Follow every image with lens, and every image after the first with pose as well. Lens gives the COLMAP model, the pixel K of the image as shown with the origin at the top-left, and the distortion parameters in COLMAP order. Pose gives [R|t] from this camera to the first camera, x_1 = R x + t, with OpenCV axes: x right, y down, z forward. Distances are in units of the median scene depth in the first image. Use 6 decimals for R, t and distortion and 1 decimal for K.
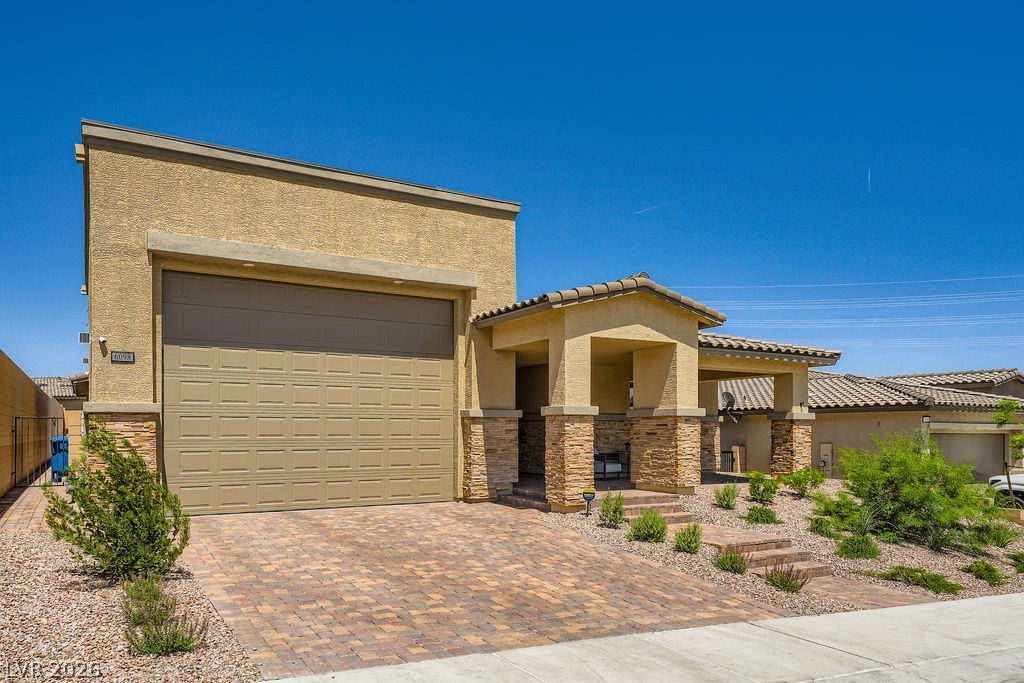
lens RADIAL K [[687.3, 0, 514.6], [0, 687.3, 434.1], [0, 0, 1]] dist [0.003757, 0.001691]
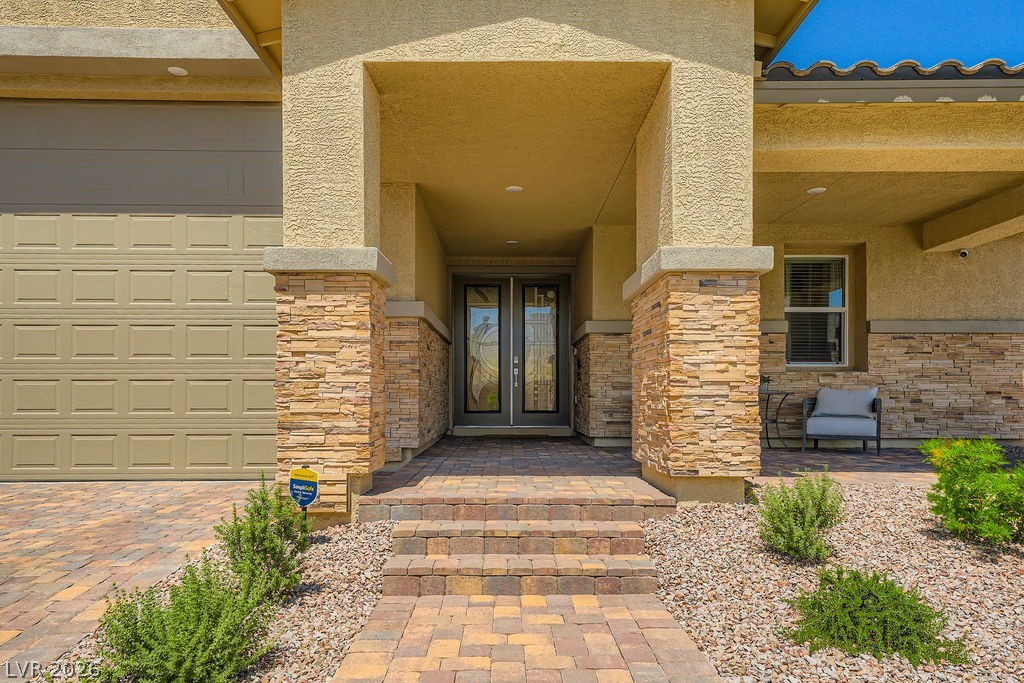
lens RADIAL K [[710.9, 0, 511.7], [0, 710.9, 396.6], [0, 0, 1]] dist [0.005563, 0.002754]
pose [[0.876158, -0.000335, -0.482023, 0.349456], [-0.000272, 0.999999, -0.001190, 0.038106], [0.482023, 0.001174, 0.876158, 0.666121]]
